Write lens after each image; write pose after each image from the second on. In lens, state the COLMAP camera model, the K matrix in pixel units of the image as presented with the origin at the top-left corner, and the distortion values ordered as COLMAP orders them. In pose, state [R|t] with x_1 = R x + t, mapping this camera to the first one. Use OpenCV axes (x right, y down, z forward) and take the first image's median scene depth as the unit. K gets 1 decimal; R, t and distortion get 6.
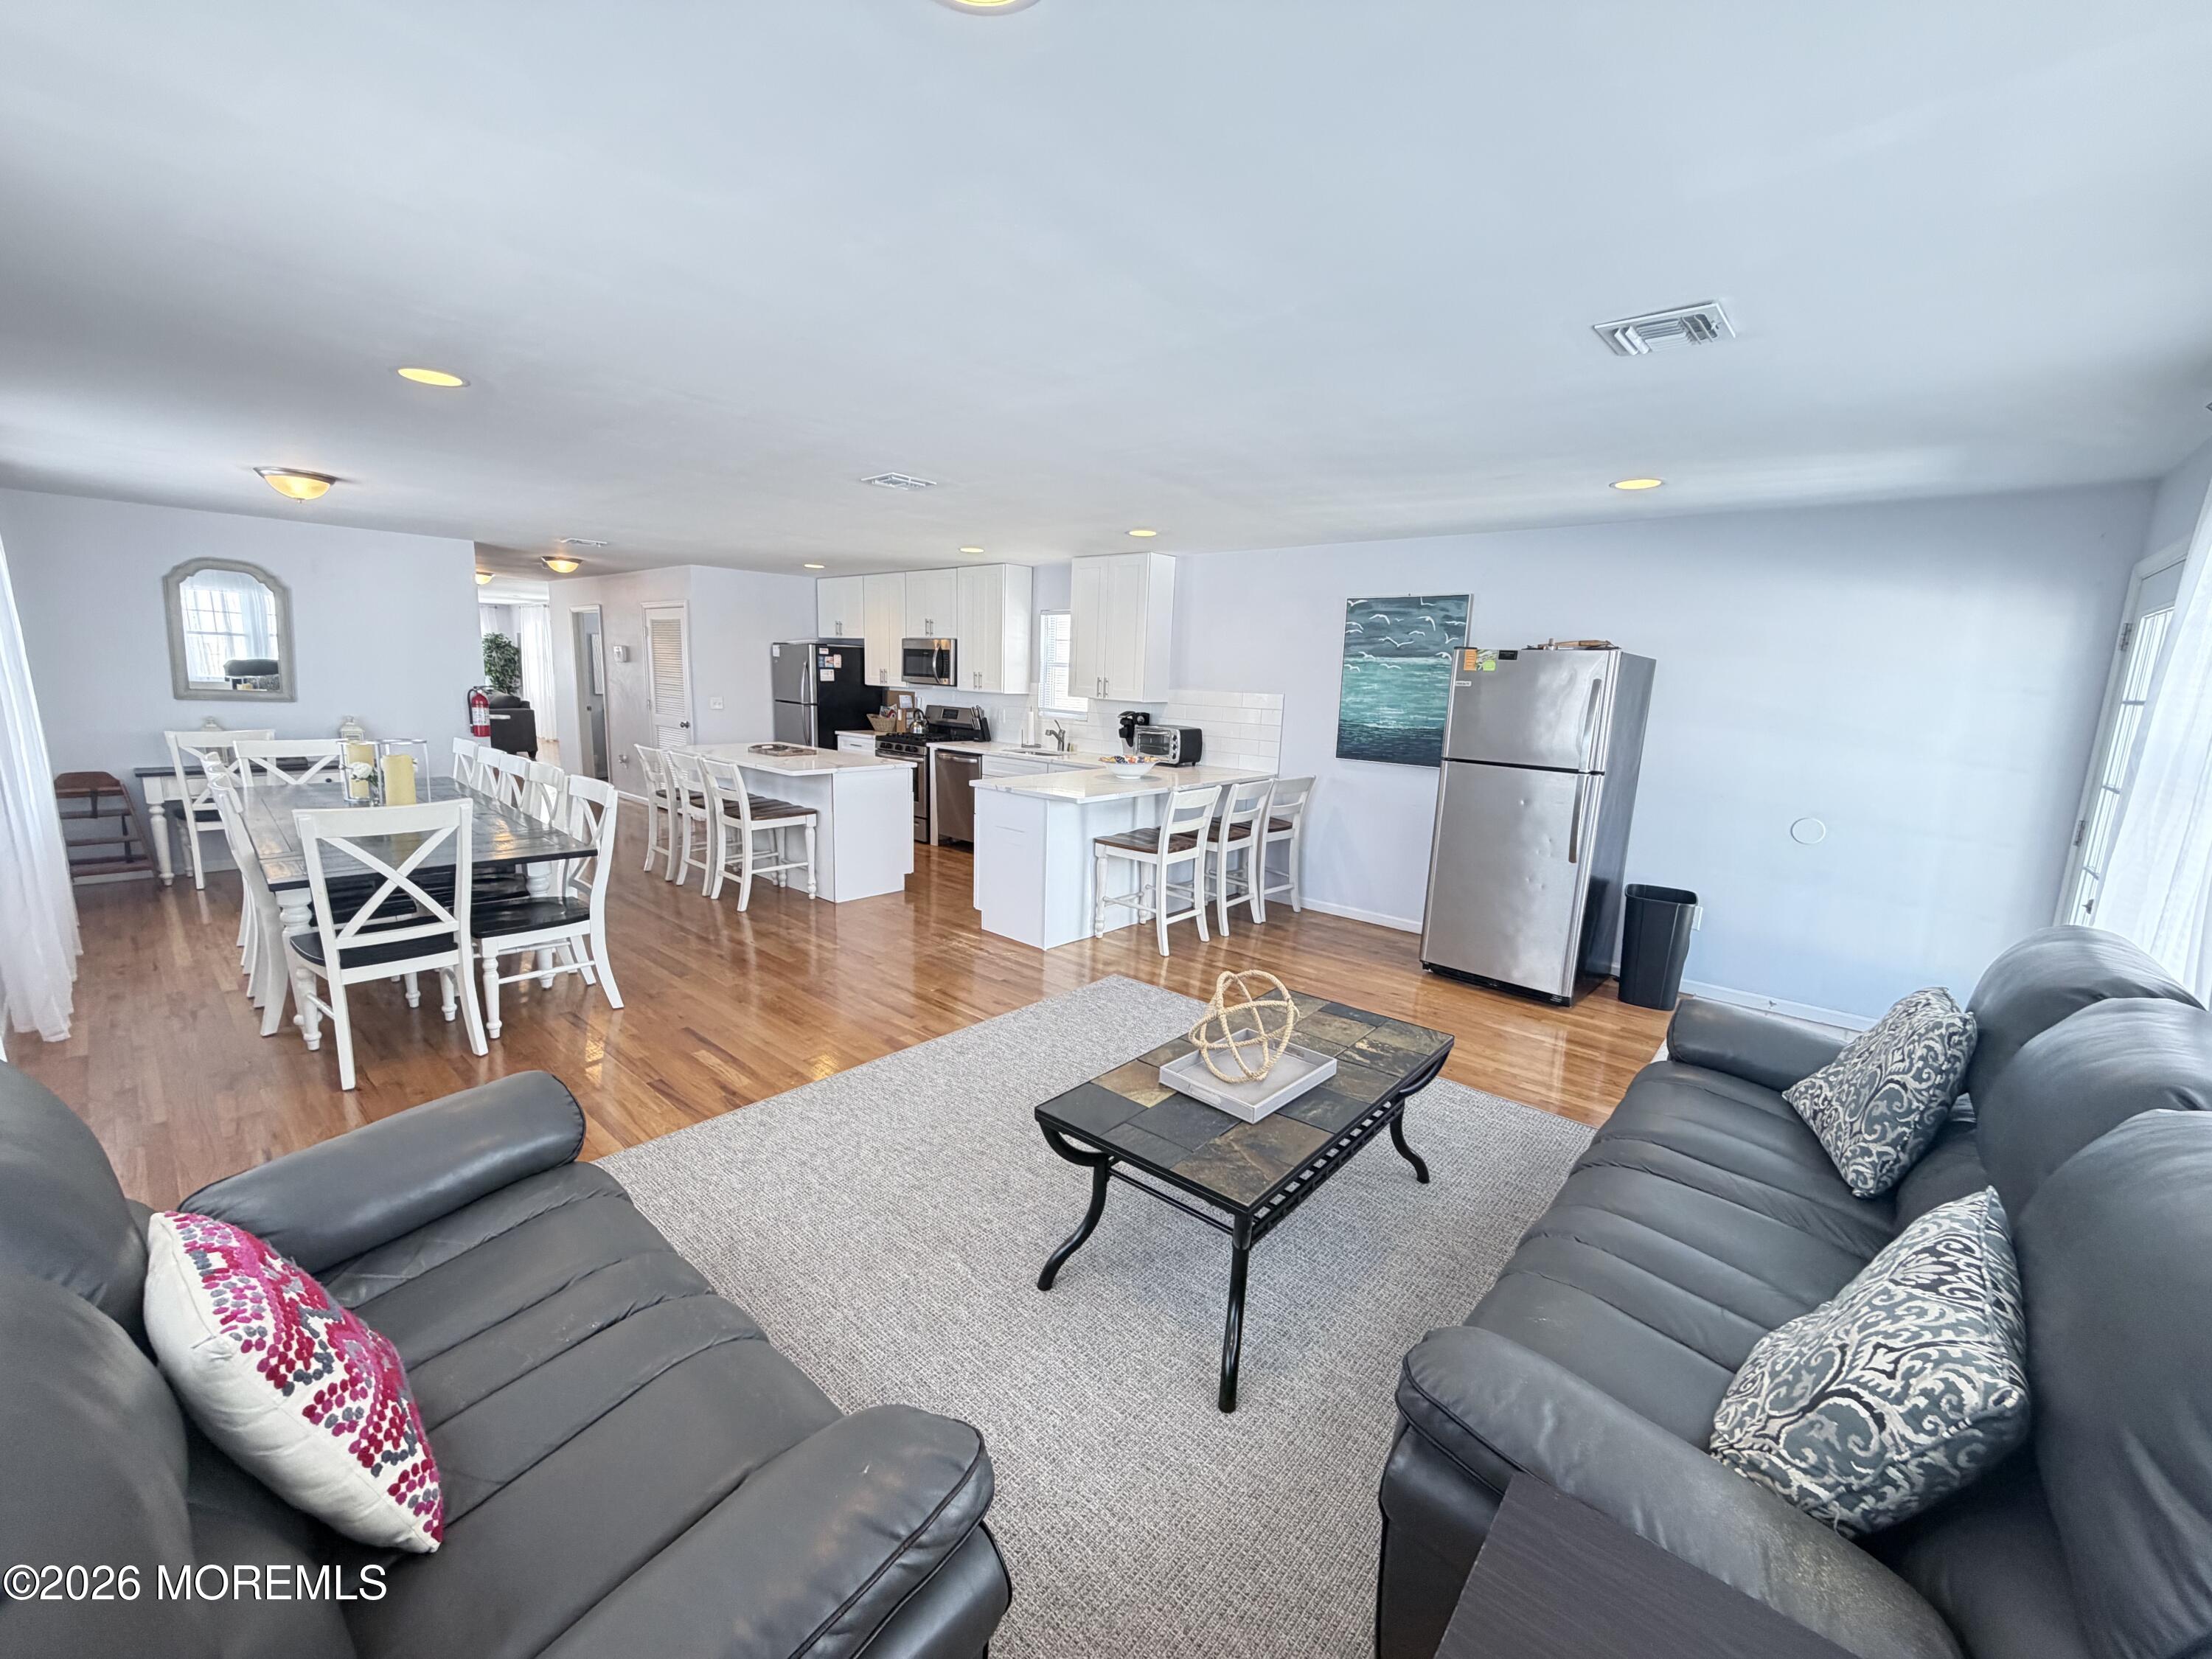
lens RADIAL K [[882.5, 0, 1100.2], [0, 882.5, 832.8], [0, 0, 1]] dist [0.001903, -0.000386]
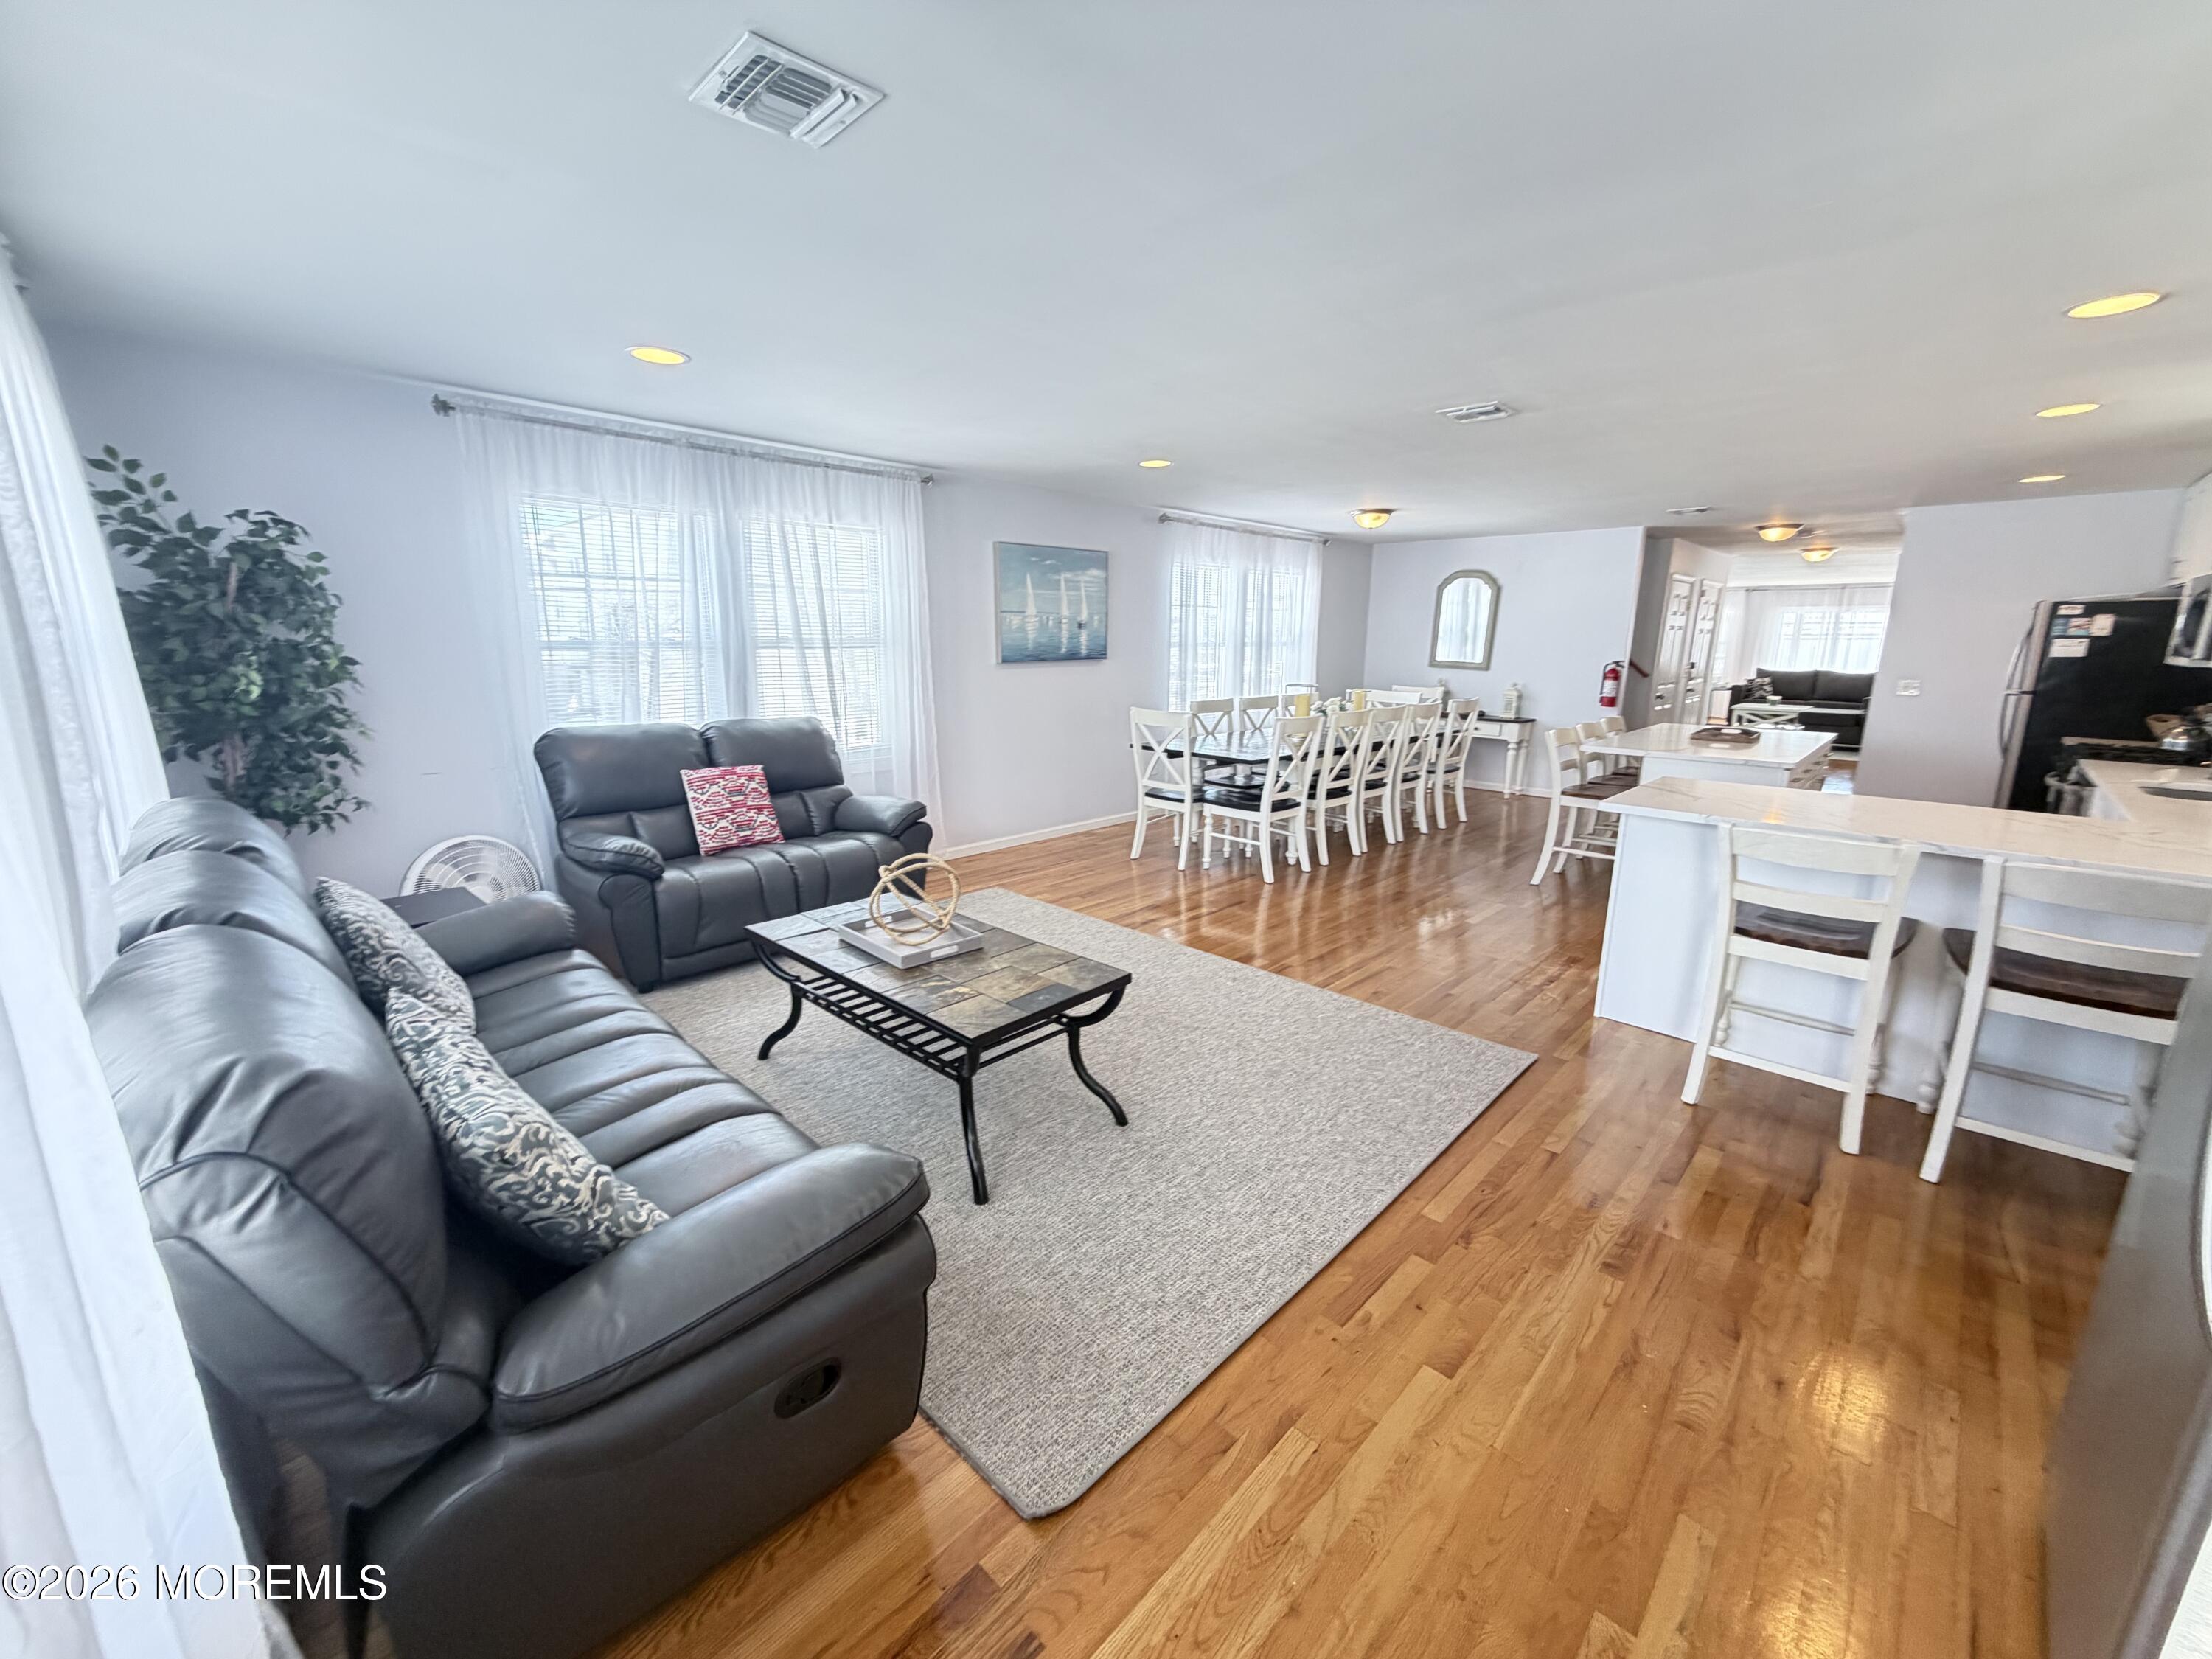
lens RADIAL K [[882.5, 0, 1099.4], [0, 882.5, 827.1], [0, 0, 1]] dist [0.001903, -0.000386]
pose [[-0.040919, 0.184265, -0.982025, 0.537697], [-0.188587, 0.963758, 0.188695, -0.062301], [0.981204, 0.192918, -0.004686, 0.499047]]
